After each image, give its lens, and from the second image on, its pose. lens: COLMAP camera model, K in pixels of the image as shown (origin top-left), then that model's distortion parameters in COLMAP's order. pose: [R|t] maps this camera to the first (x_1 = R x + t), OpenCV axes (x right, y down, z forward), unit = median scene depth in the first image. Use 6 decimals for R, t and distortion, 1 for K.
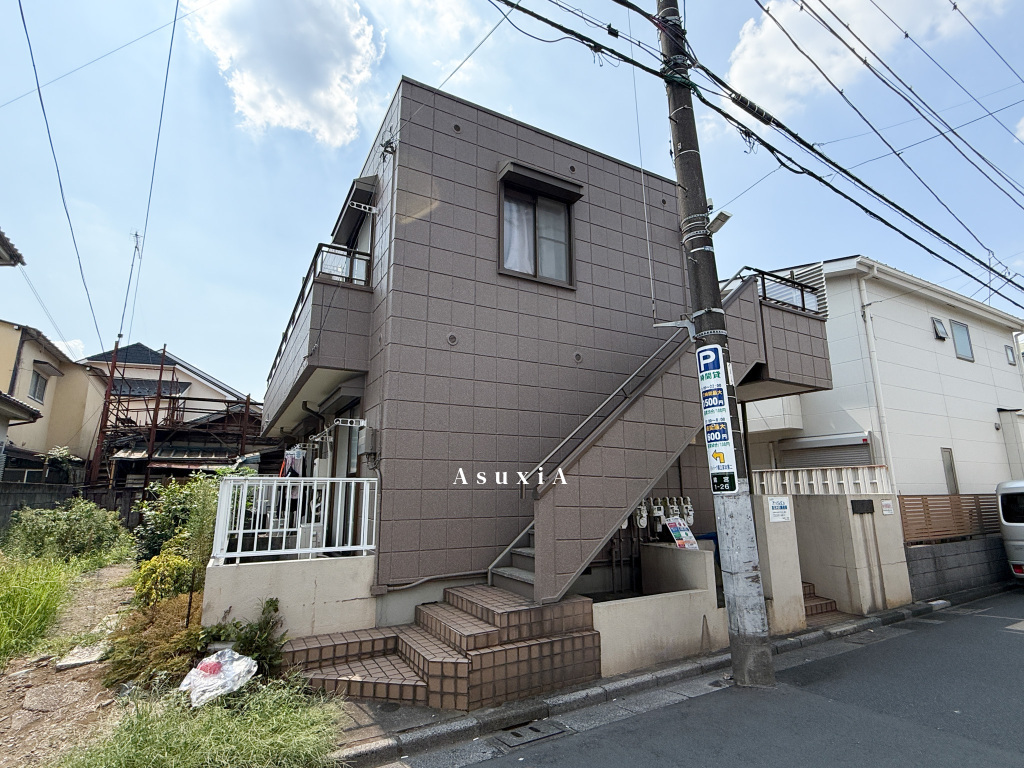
lens RADIAL K [[512.8, 0, 512.0], [0, 512.8, 384.0], [0, 0, 1]] dist [0.000207, -0.000156]
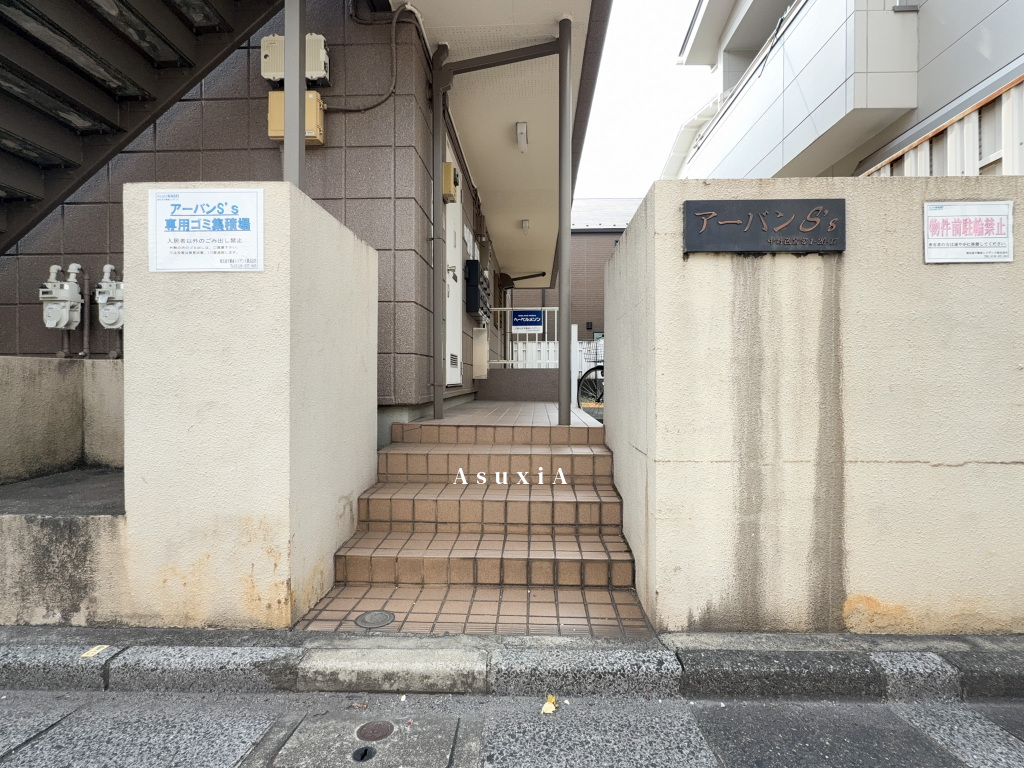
lens RADIAL K [[490.3, 0, 510.5], [0, 490.3, 379.7], [0, 0, 1]] dist [0.000208, -0.000845]
pose [[0.850940, 0.005255, -0.525236, 1.023854], [0.103801, 0.978548, 0.177960, 0.372408], [0.514904, -0.205953, 0.832140, 1.062765]]
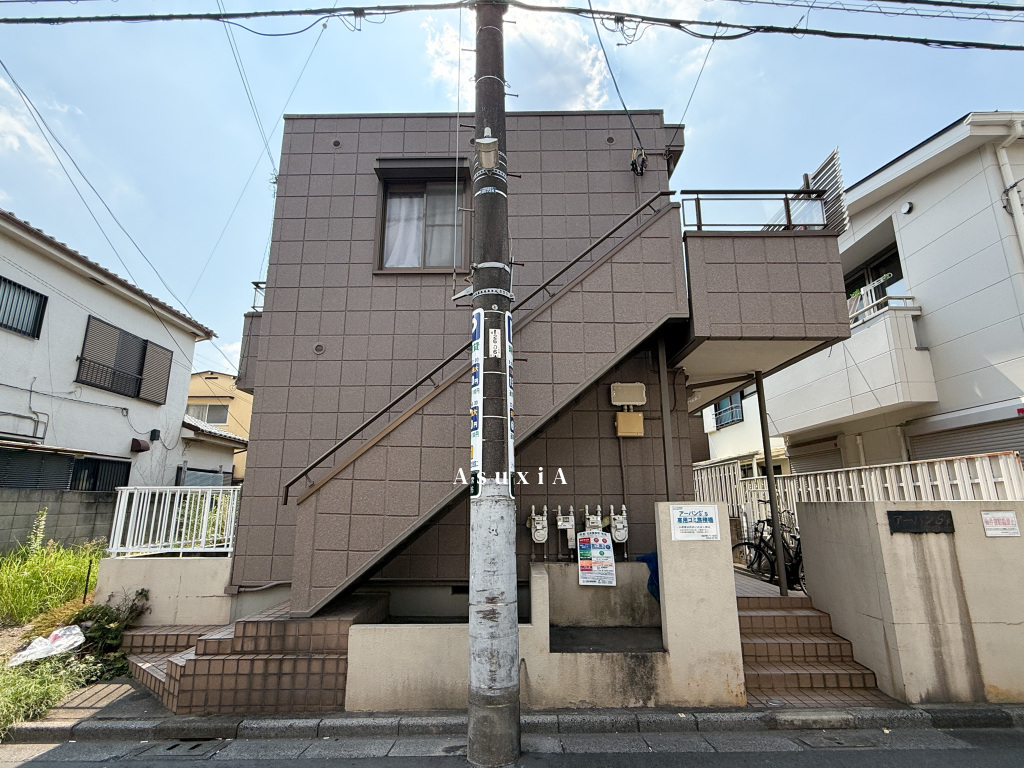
lens RADIAL K [[512.8, 0, 512.0], [0, 512.8, 384.0], [0, 0, 1]] dist [0.000207, -0.000156]
pose [[0.869709, -0.111908, -0.480711, 0.833908], [0.102136, 0.993681, -0.046539, 0.082190], [0.482881, -0.008623, 0.875643, 0.347512]]
